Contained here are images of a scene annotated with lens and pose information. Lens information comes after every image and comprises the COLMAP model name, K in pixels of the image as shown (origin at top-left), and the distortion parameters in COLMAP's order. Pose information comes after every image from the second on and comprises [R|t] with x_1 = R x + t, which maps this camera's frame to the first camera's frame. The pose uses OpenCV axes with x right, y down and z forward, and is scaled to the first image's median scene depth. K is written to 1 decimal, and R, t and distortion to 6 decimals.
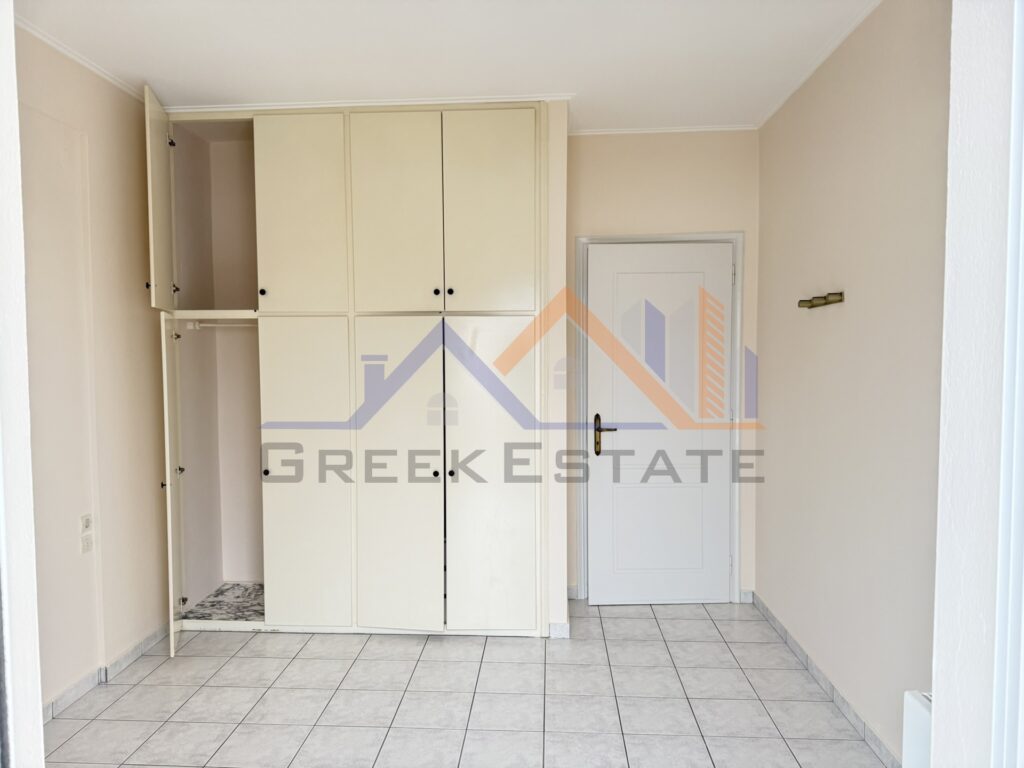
lens RADIAL K [[717.9, 0, 511.6], [0, 717.9, 390.6], [0, 0, 1]] dist [0.003720, -0.000532]
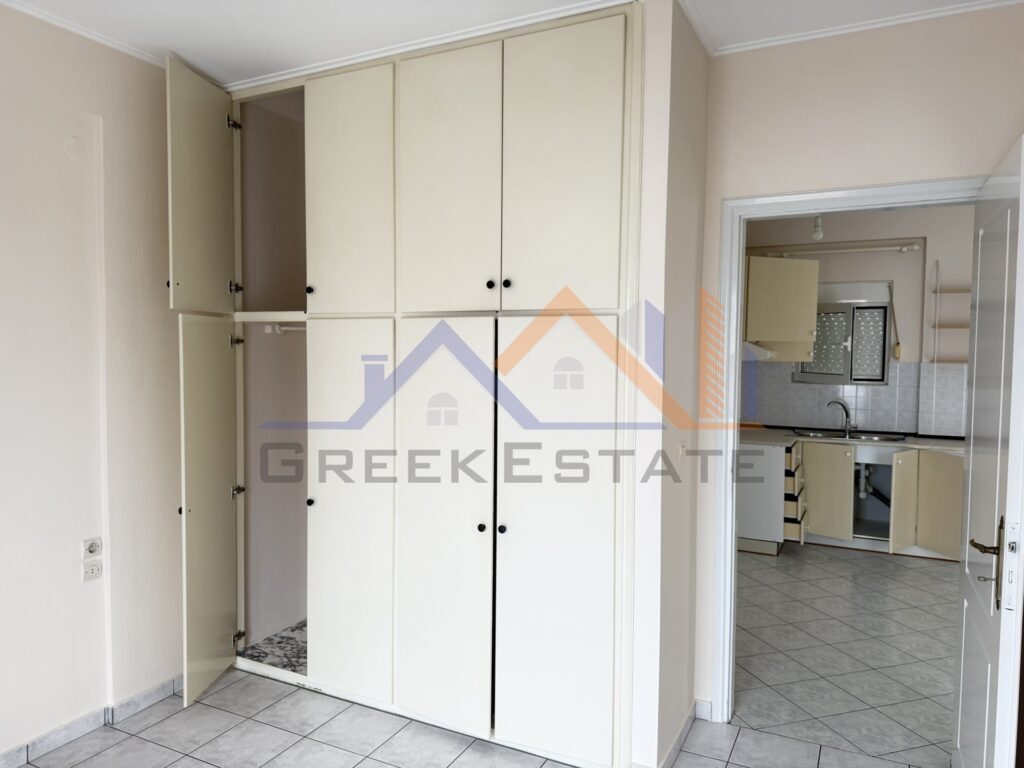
lens RADIAL K [[717.9, 0, 511.6], [0, 717.9, 390.6], [0, 0, 1]] dist [0.003720, -0.000532]
pose [[0.918342, 0.035169, -0.394221, 0.211525], [-0.036251, 0.999332, 0.004705, -0.031597], [0.394123, 0.009971, 0.919003, 0.323318]]
